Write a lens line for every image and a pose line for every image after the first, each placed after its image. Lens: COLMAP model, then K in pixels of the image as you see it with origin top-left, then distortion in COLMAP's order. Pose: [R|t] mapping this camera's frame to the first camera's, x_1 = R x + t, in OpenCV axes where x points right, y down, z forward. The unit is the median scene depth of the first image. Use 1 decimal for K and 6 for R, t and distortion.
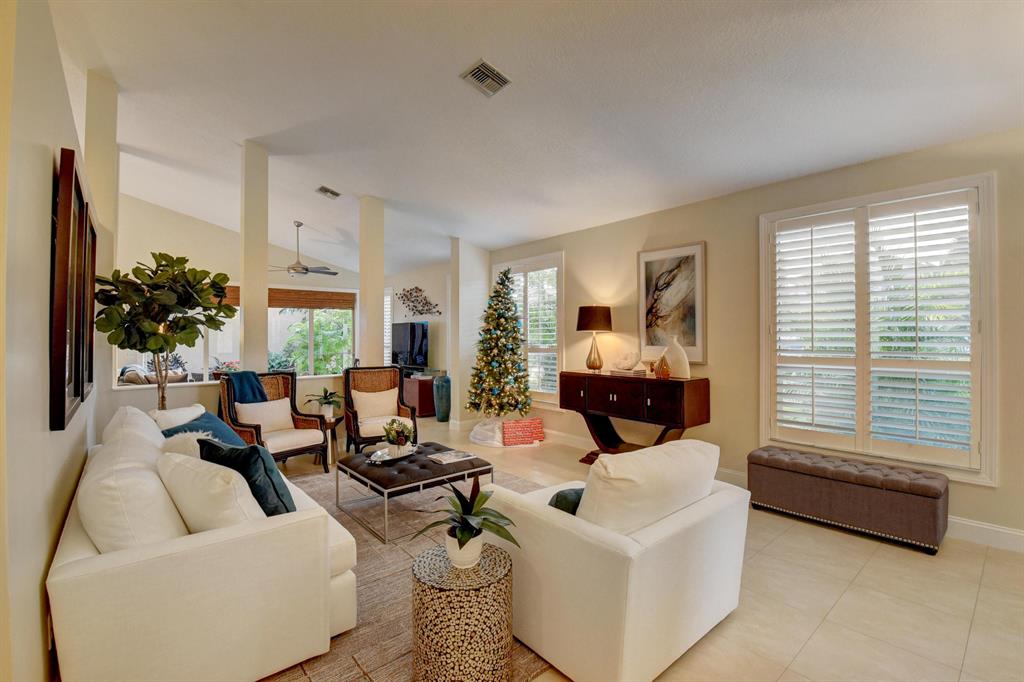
lens RADIAL K [[456.0, 0, 503.7], [0, 456.0, 332.7], [0, 0, 1]] dist [-0.004570, -0.010184]
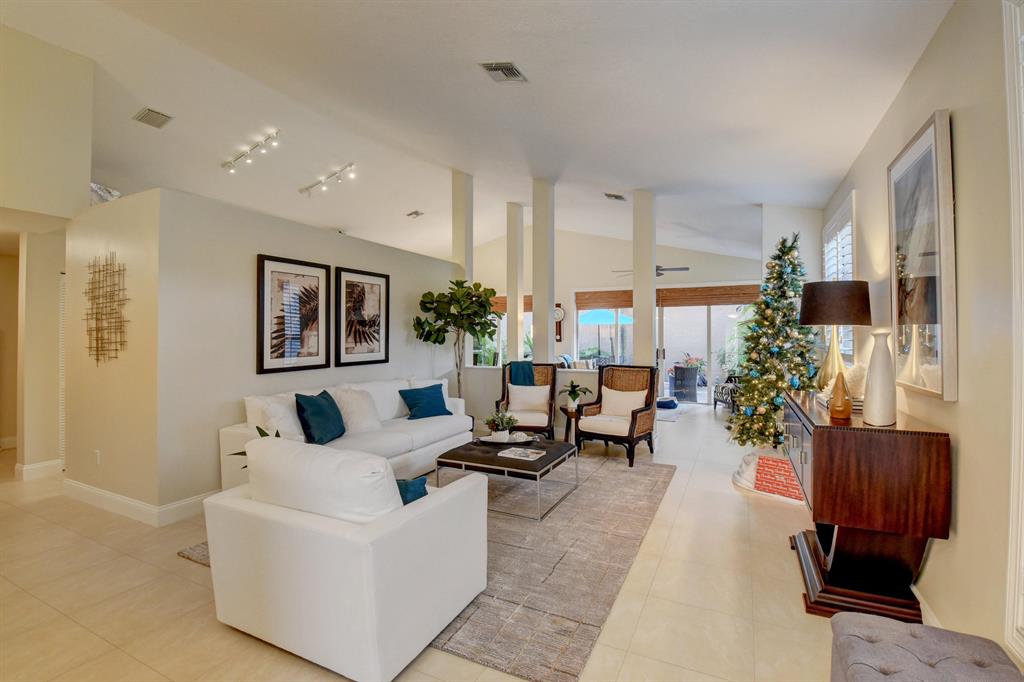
lens RADIAL K [[456.0, 0, 493.2], [0, 456.0, 329.6], [0, 0, 1]] dist [-0.004570, -0.010184]
pose [[0.391758, -0.010204, -0.920012, 0.317817], [0.008556, 0.999936, -0.007447, 0.002219], [0.920029, -0.004954, 0.391820, 0.218771]]
